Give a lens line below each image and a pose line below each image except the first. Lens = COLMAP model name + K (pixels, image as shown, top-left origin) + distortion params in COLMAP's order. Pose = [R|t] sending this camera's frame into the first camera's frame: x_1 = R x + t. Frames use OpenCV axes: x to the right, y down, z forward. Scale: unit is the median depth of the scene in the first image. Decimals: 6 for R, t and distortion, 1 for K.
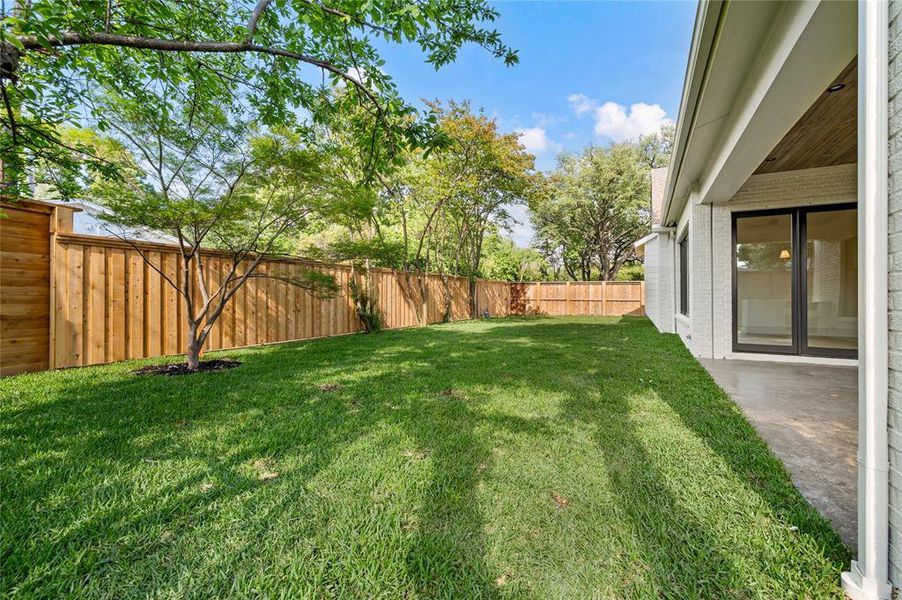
lens RADIAL K [[355.8, 0, 456.1], [0, 355.8, 292.9], [0, 0, 1]] dist [-0.003183, -0.000294]
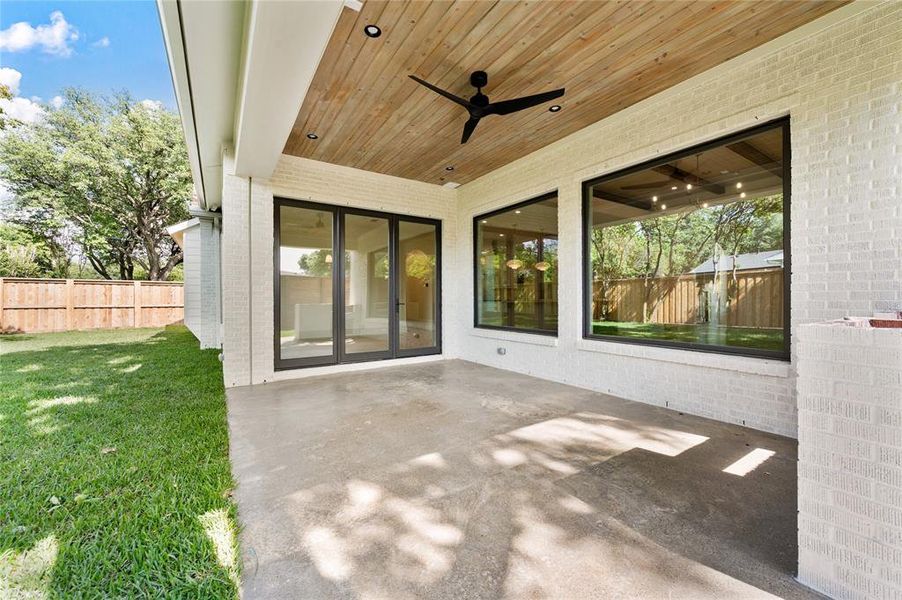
lens RADIAL K [[355.8, 0, 453.3], [0, 355.8, 297.9], [0, 0, 1]] dist [-0.003183, -0.000294]
pose [[0.478866, 0.001719, 0.877886, 0.087944], [-0.004090, 0.999992, 0.000273, -0.000419], [-0.877878, -0.003722, 0.478869, 0.086573]]
